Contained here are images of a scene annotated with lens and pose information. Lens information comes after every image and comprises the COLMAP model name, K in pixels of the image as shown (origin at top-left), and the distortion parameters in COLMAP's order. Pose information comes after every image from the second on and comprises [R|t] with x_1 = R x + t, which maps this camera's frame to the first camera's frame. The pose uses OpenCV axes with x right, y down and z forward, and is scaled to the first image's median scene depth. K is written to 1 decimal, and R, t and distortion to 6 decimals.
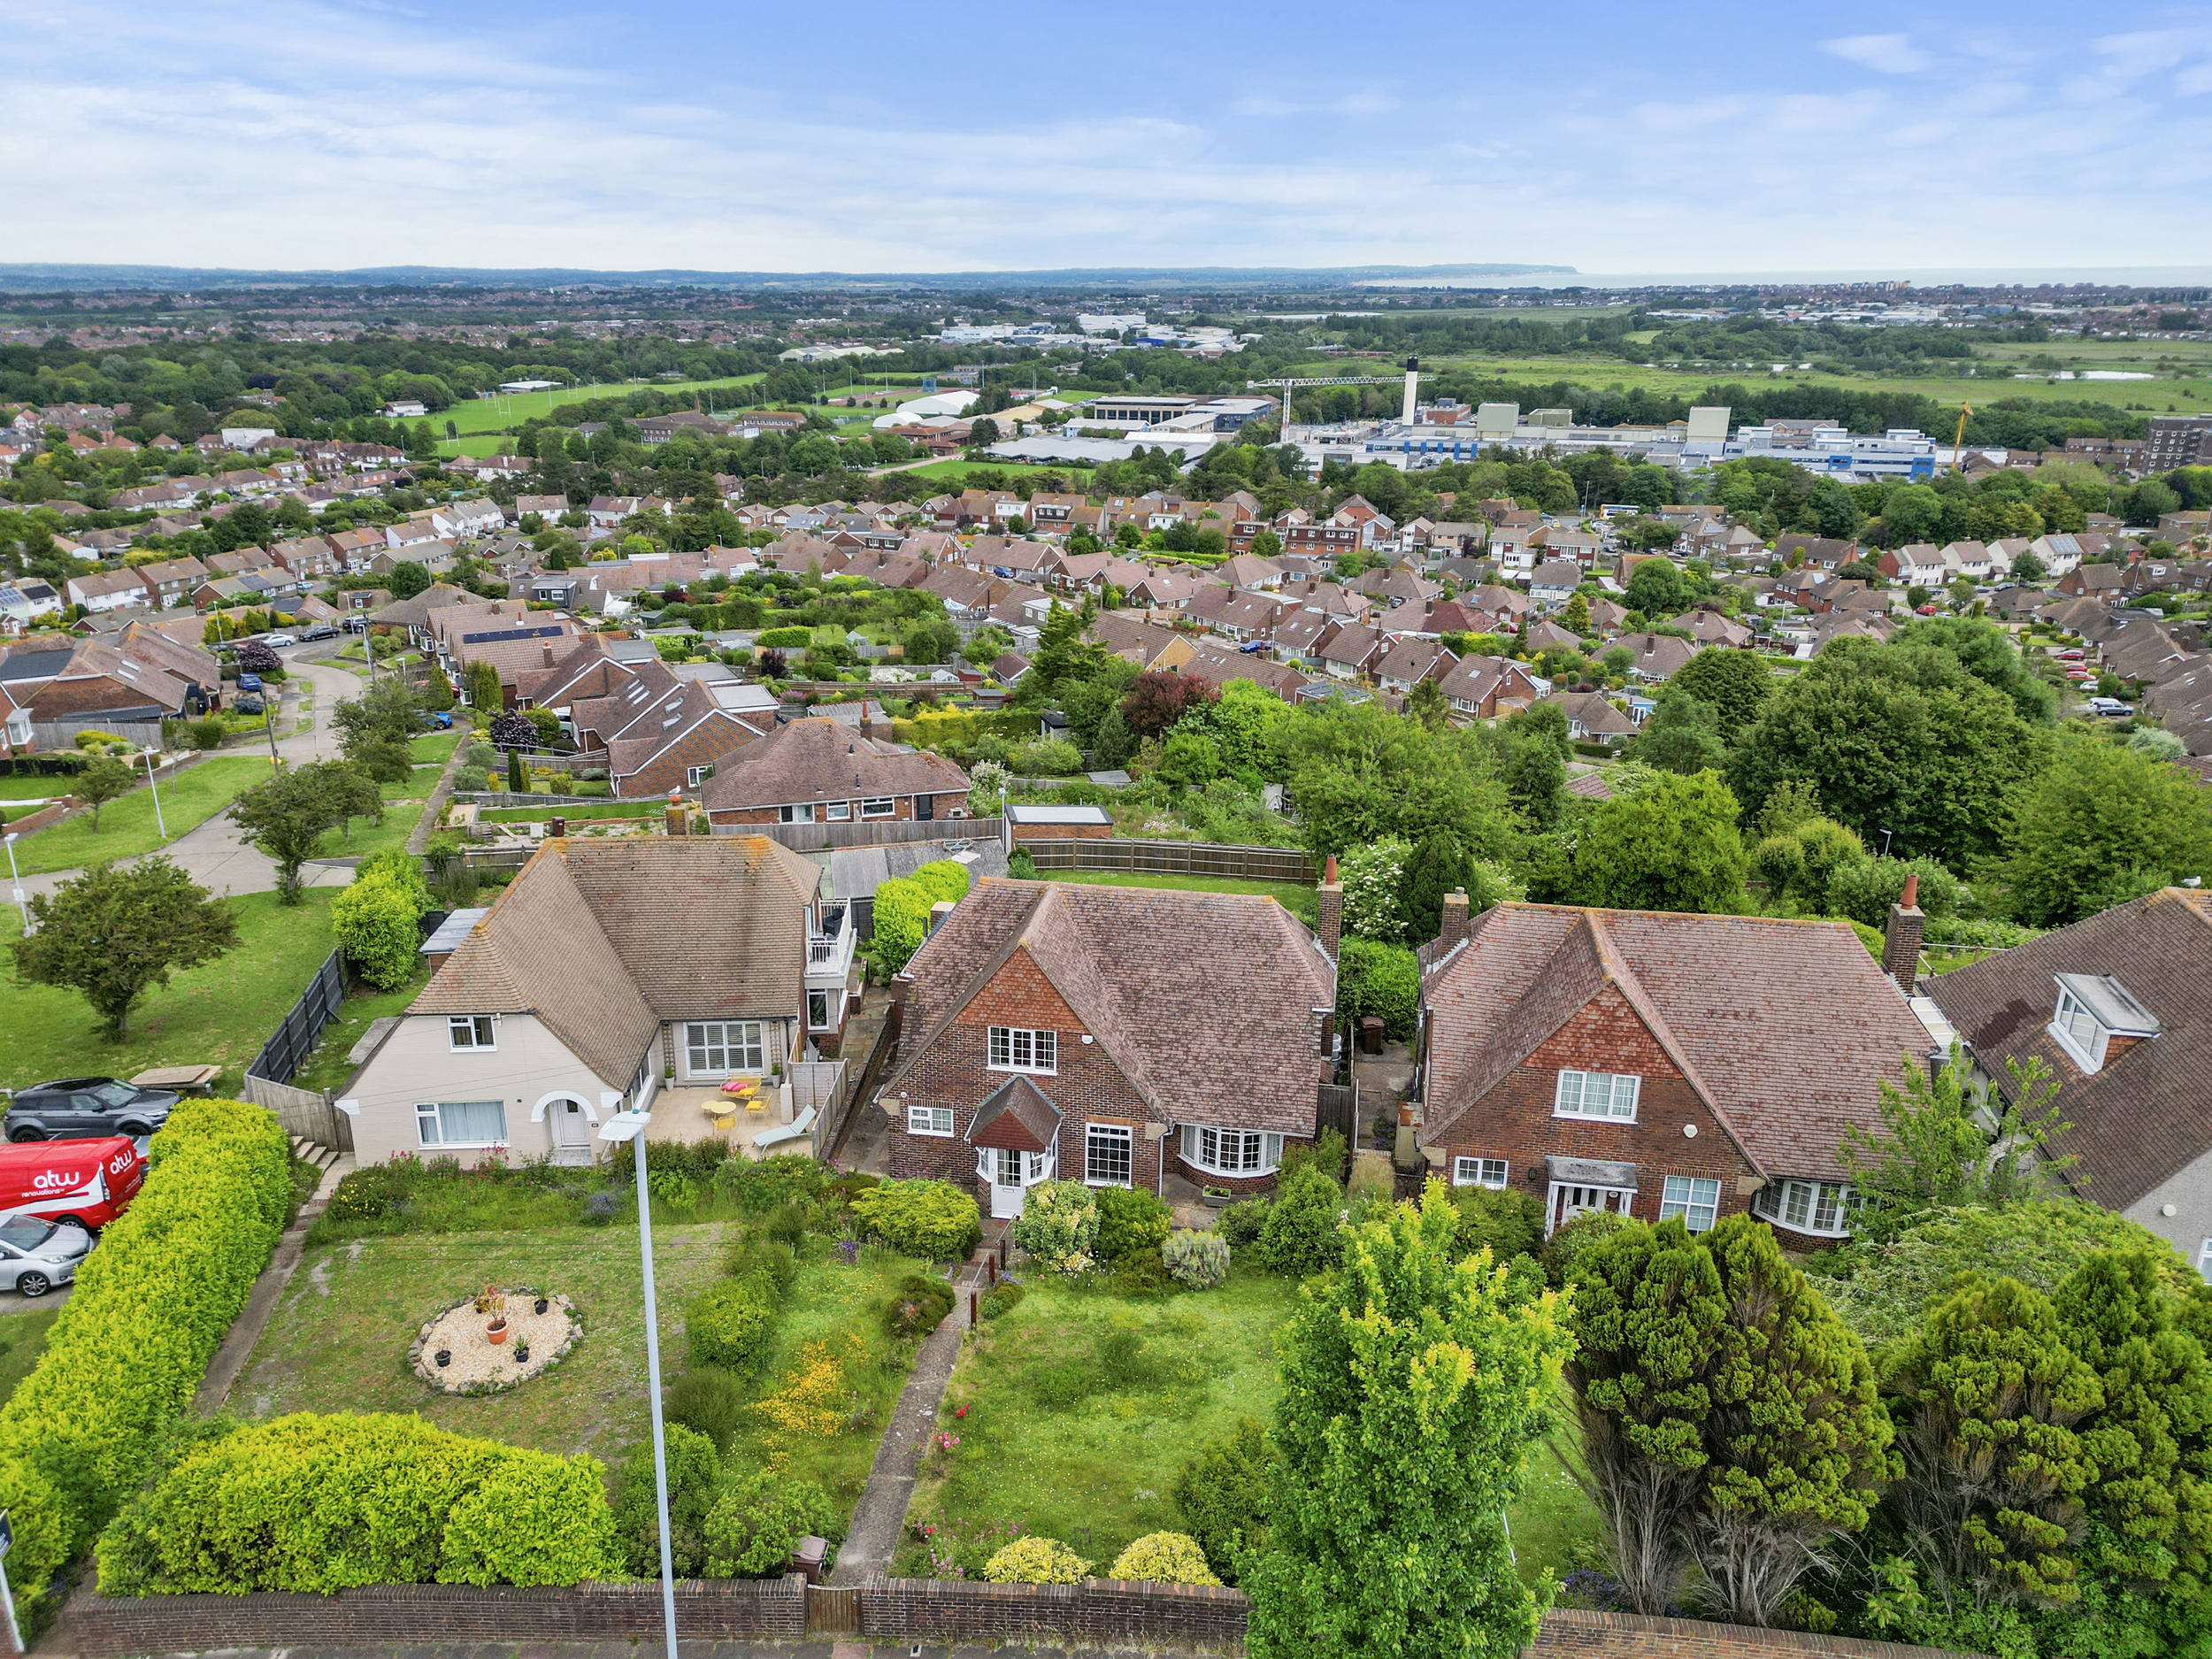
lens RADIAL K [[1550.9, 0, 1055.9], [0, 1550.9, 826.1], [0, 0, 1]] dist [0.074084, -0.072709]
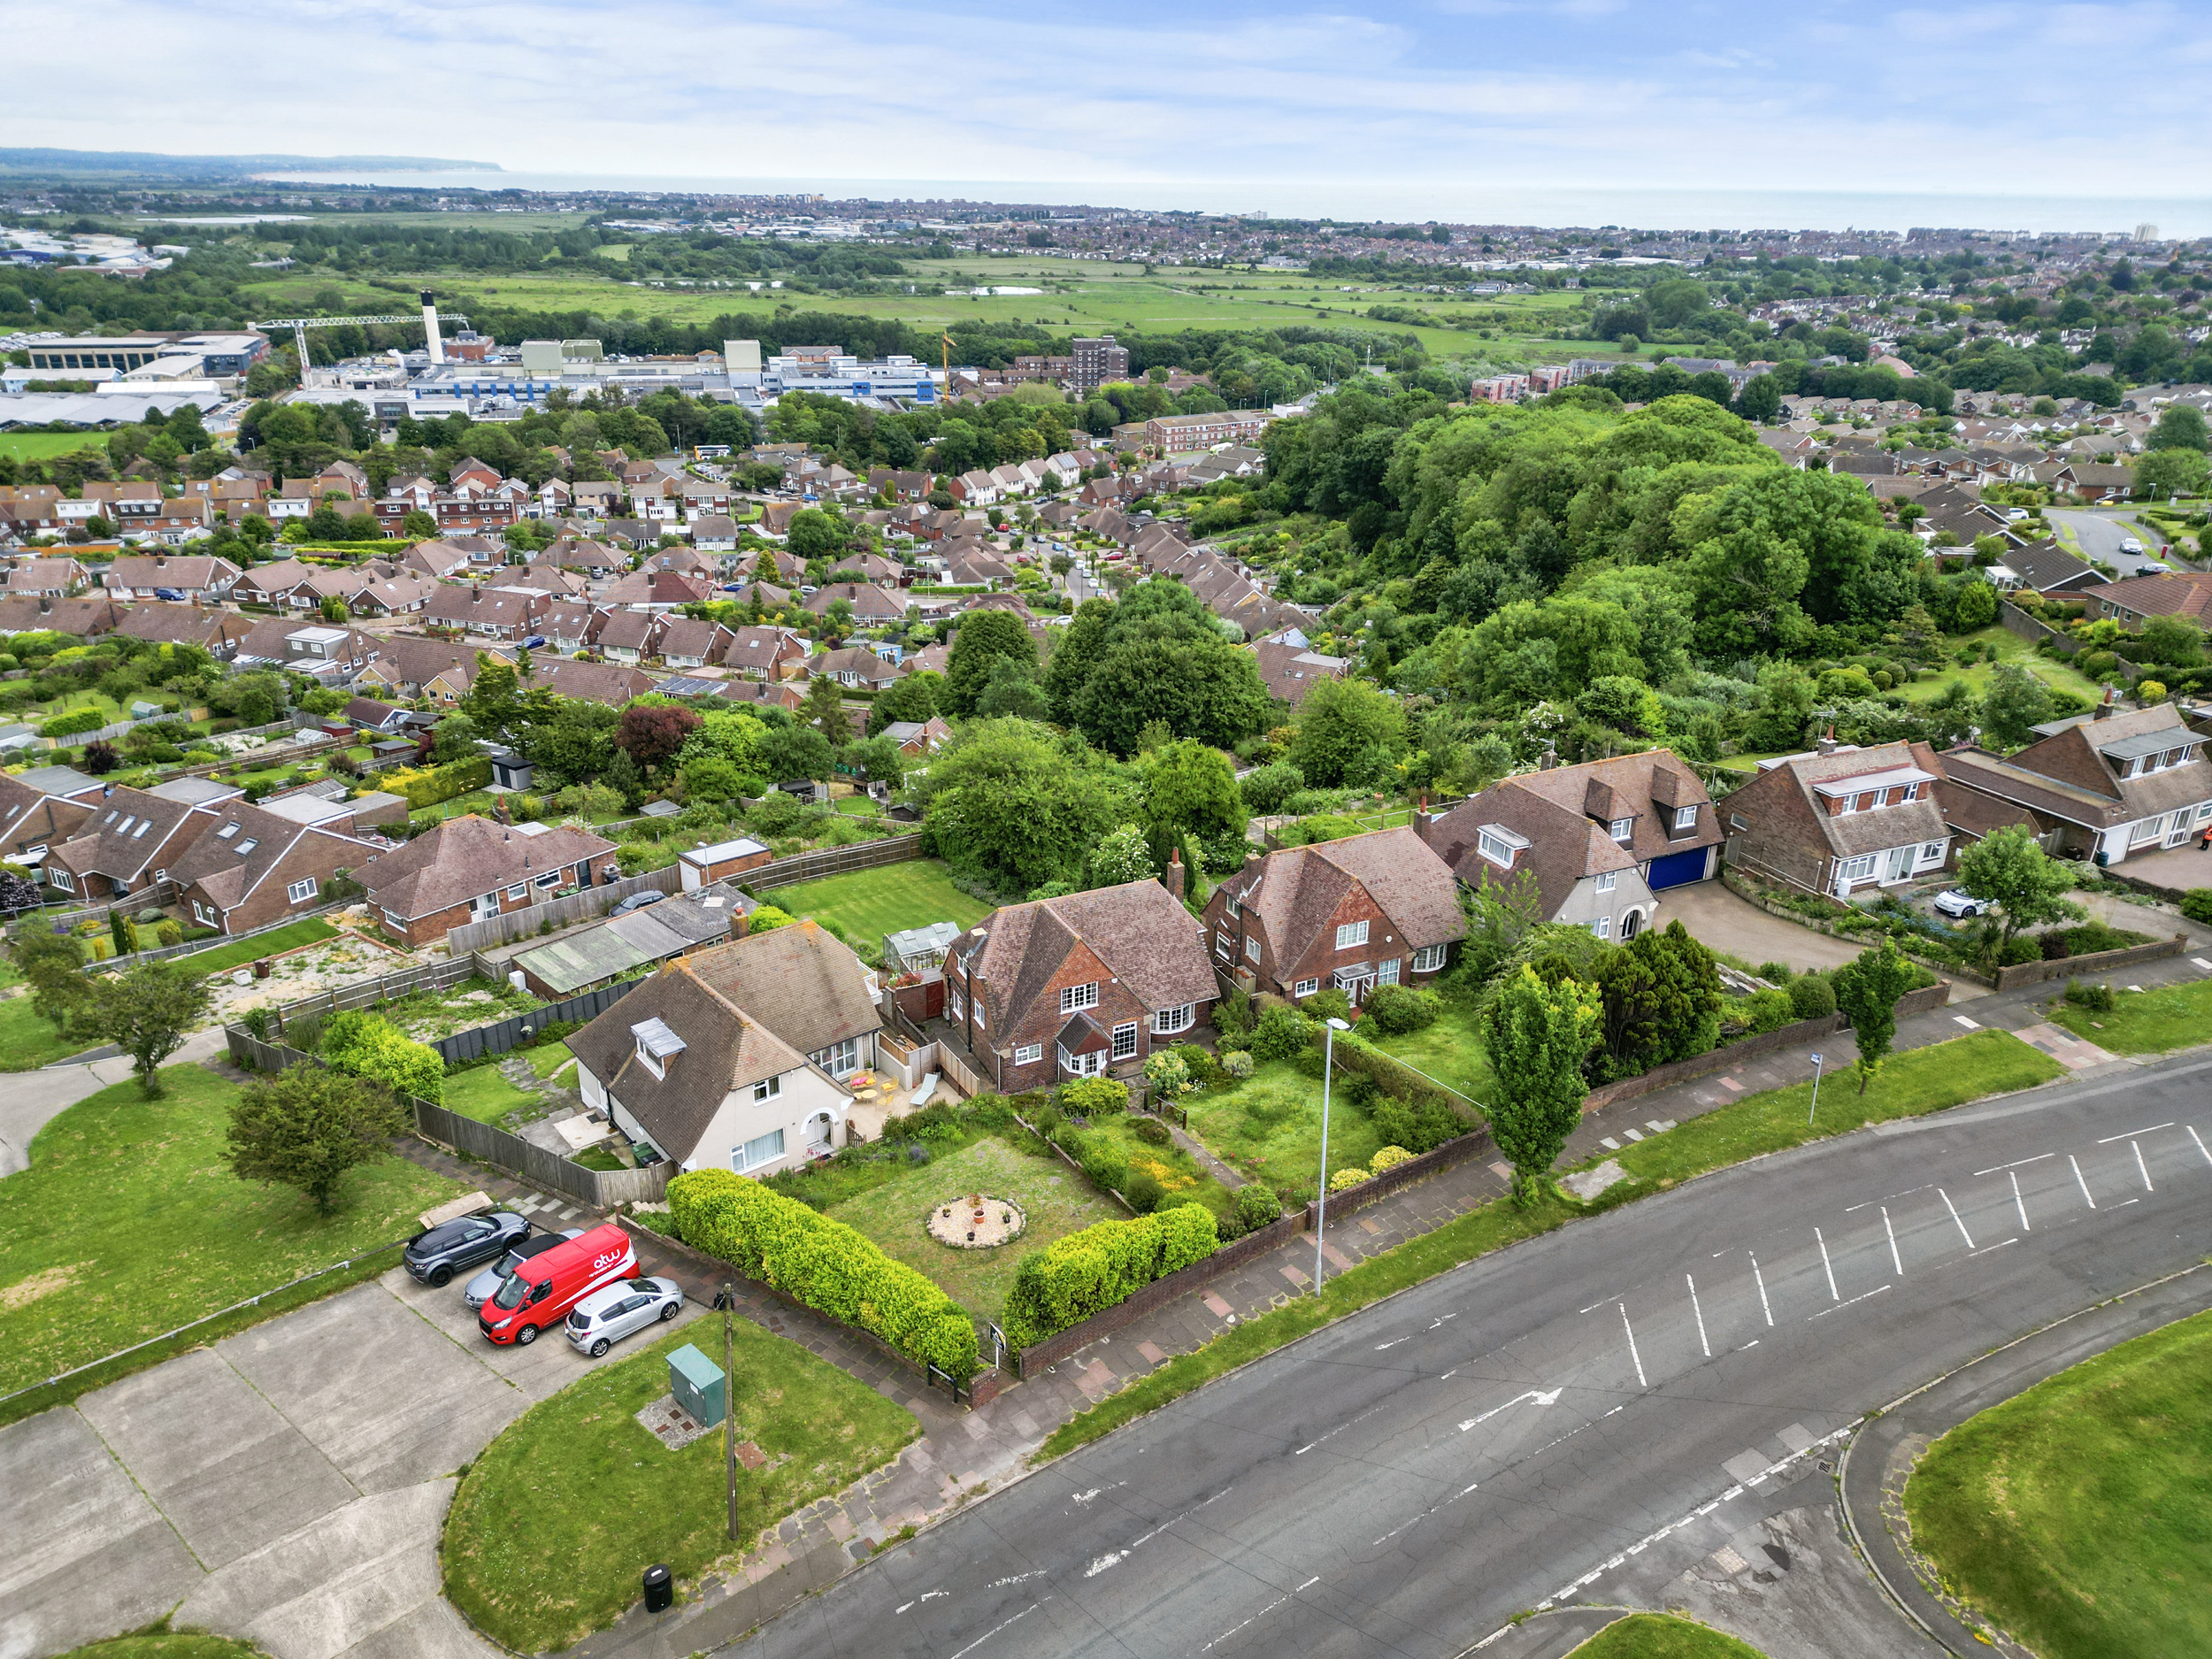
lens RADIAL K [[1506.6, 0, 1116.4], [0, 1506.6, 822.4], [0, 0, 1]] dist [0.077033, -0.068594]
pose [[0.803387, -0.217222, 0.554422, -0.081309], [0.187071, 0.976018, 0.111327, -0.020965], [-0.565308, 0.014278, 0.824756, -0.038774]]
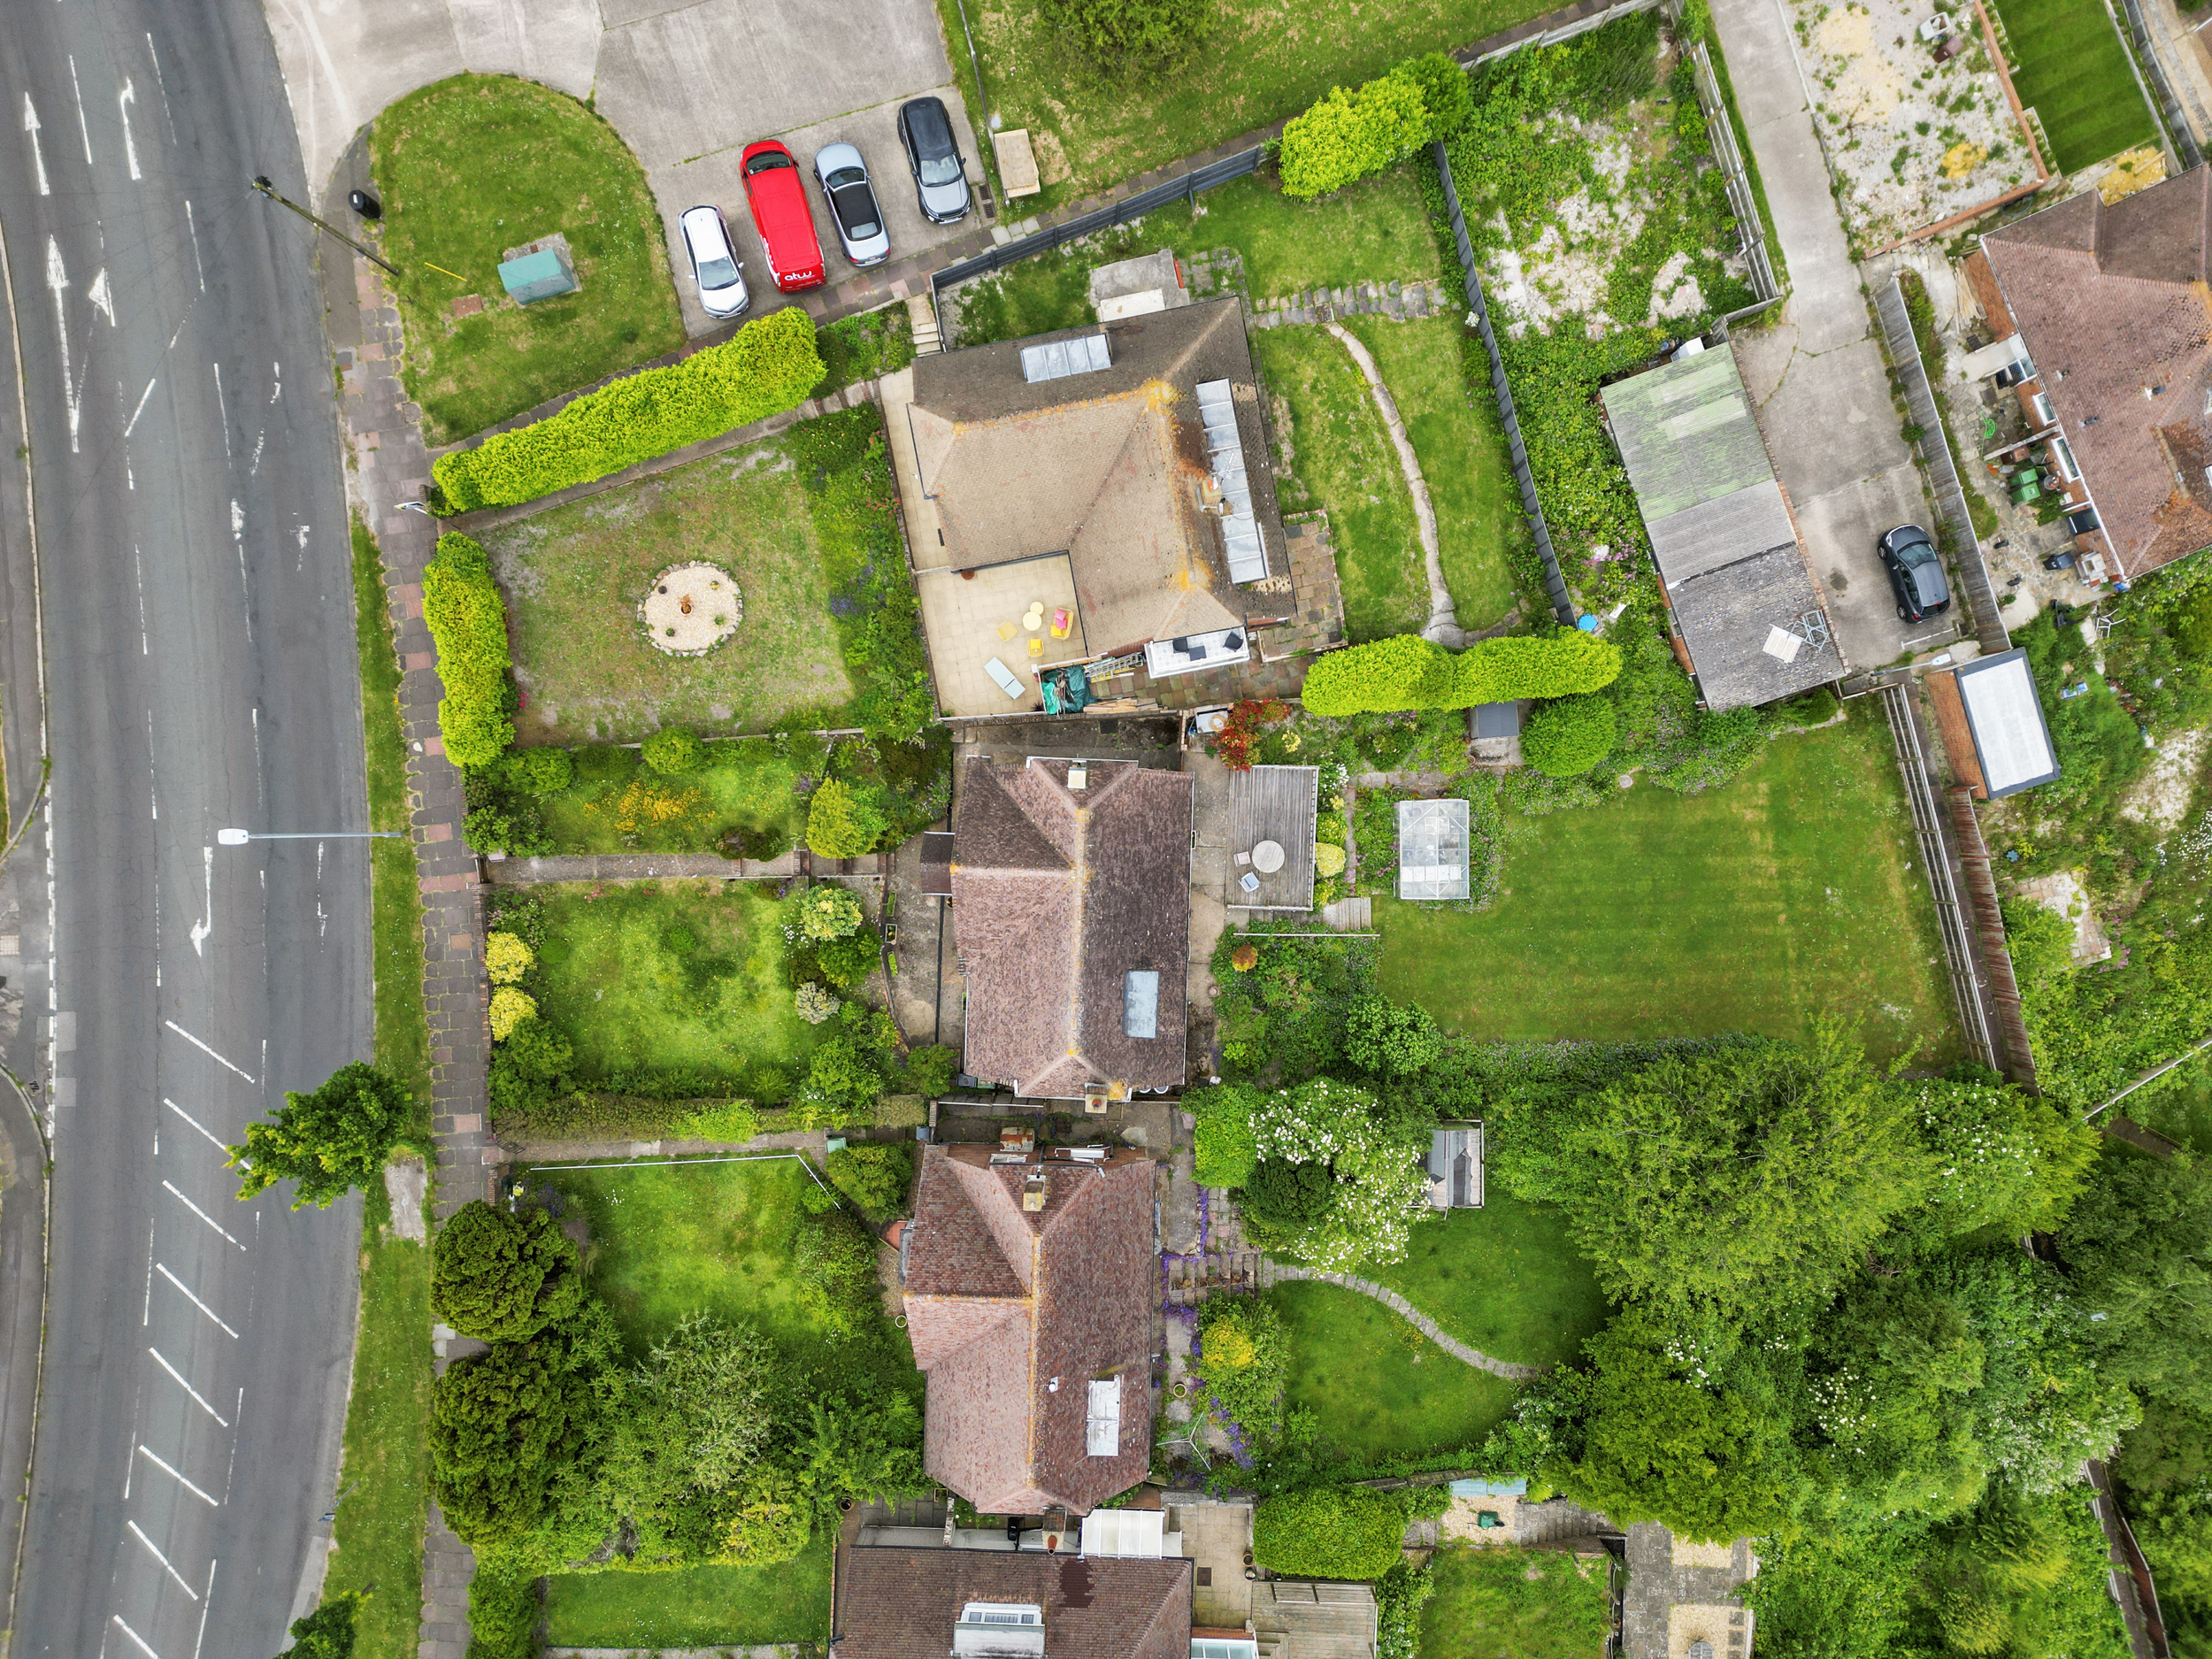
lens RADIAL K [[1538.3, 0, 1101.7], [0, 1538.3, 835.4], [0, 0, 1]] dist [0.068703, -0.067308]
pose [[0.145471, 0.989354, 0.004134, -0.003475], [-0.327599, 0.044225, 0.943781, -0.107146], [0.933551, -0.138647, 0.330545, 0.061582]]
